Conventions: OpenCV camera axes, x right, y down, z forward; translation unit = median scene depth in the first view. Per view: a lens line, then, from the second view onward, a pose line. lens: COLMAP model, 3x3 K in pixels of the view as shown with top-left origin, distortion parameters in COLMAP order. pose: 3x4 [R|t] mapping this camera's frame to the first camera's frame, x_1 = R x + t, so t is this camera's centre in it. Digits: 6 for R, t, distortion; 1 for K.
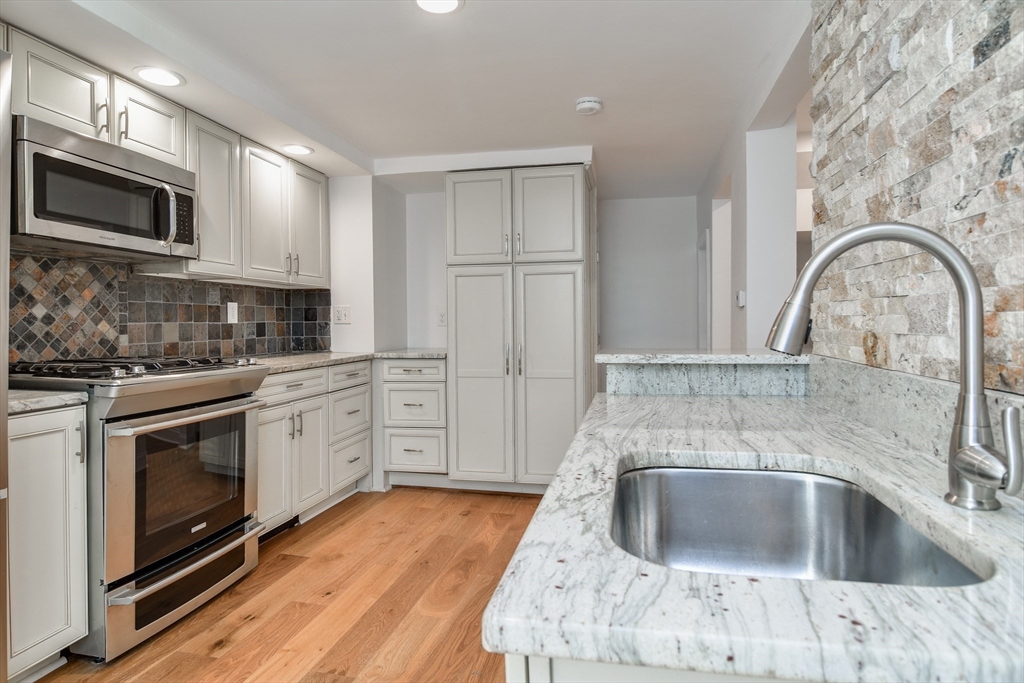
lens RADIAL K [[560.9, 0, 525.7], [0, 560.9, 333.0], [0, 0, 1]] dist [0.005697, -0.007432]
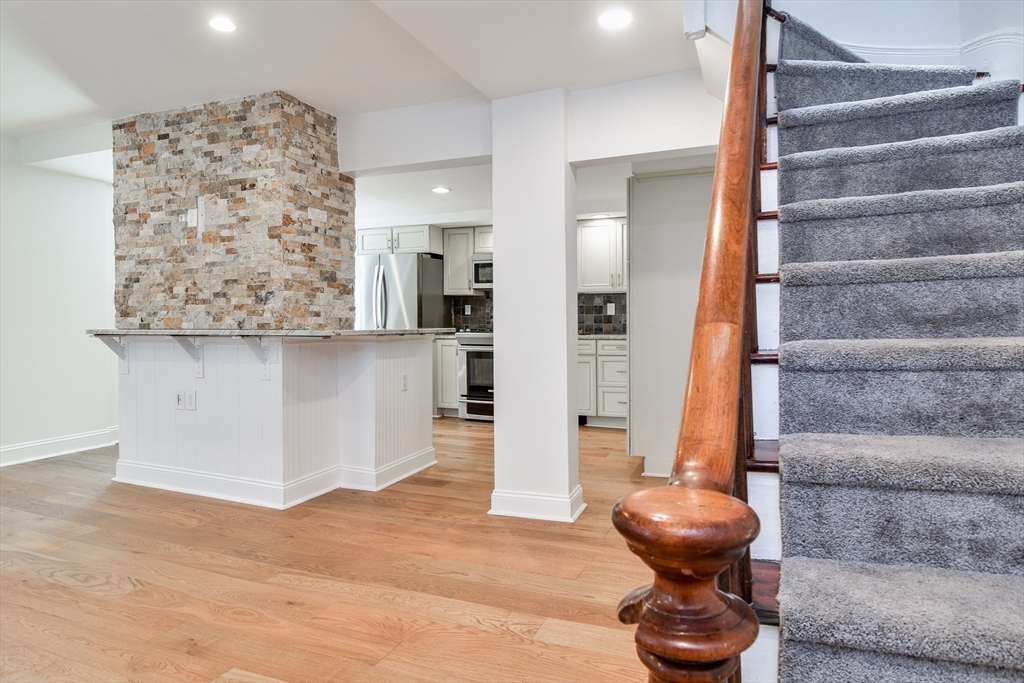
lens RADIAL K [[590.0, 0, 502.3], [0, 590.0, 325.3], [0, 0, 1]] dist [-0.000633, -0.001050]
pose [[-0.184126, 0.011805, -0.982832, 1.354290], [-0.011326, 0.999836, 0.014131, -0.006182], [0.982837, 0.013733, -0.183962, 0.966889]]
